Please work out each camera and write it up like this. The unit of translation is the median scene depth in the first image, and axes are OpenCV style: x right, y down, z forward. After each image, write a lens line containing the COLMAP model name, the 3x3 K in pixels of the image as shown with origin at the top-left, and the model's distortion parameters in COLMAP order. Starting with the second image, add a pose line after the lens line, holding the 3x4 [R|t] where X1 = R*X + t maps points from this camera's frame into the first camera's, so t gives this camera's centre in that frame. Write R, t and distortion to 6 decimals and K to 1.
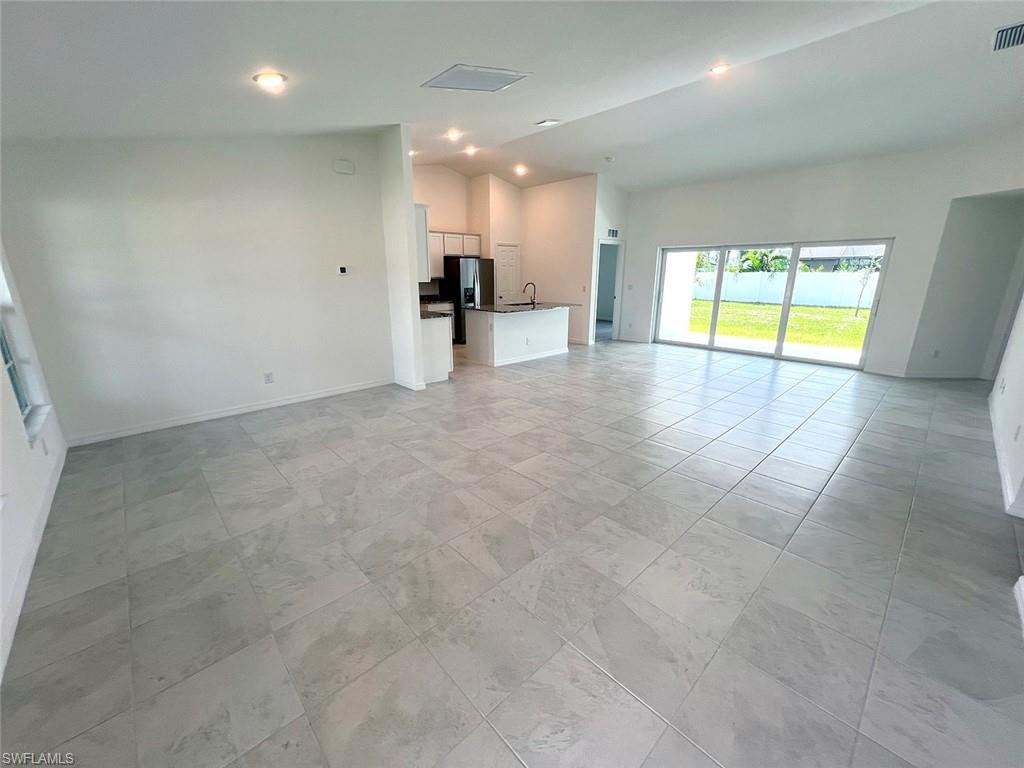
lens RADIAL K [[412.5, 0, 512.0], [0, 412.5, 384.0], [0, 0, 1]] dist [-0.002060, 0.000031]
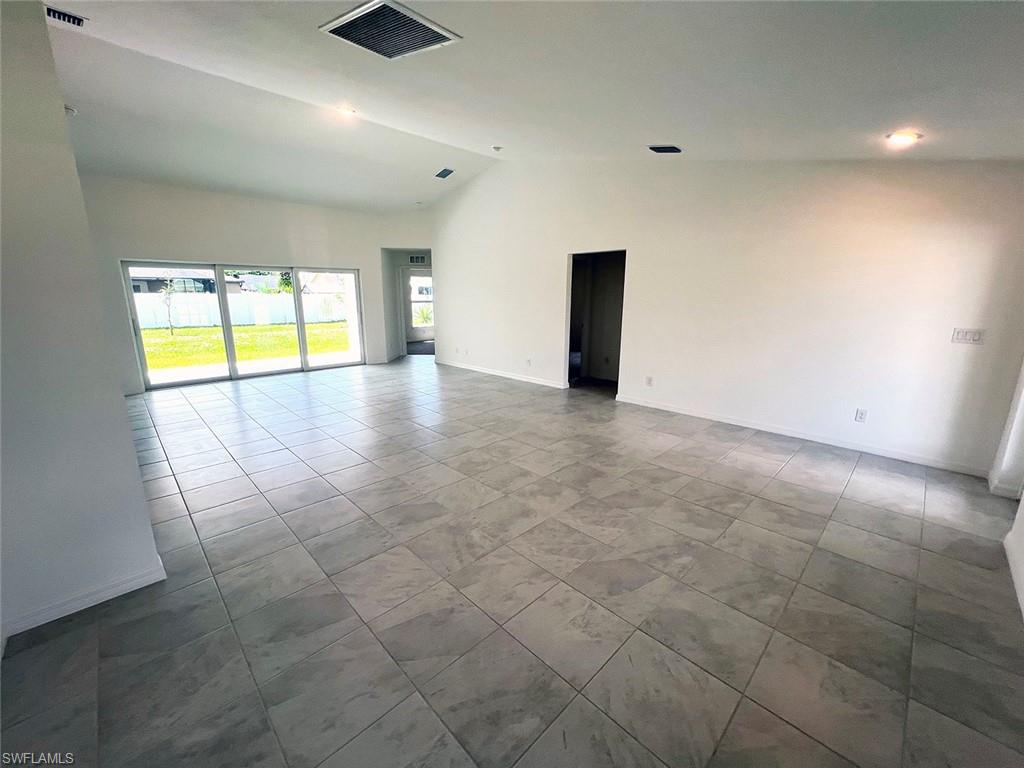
lens RADIAL K [[409.0, 0, 492.5], [0, 409.0, 396.1], [0, 0, 1]] dist [-0.002630, -0.000051]
pose [[-0.003694, -0.246955, 0.969020, -0.839592], [0.262662, 0.934762, 0.239225, -0.241540], [-0.964881, 0.255408, 0.061413, 0.855587]]
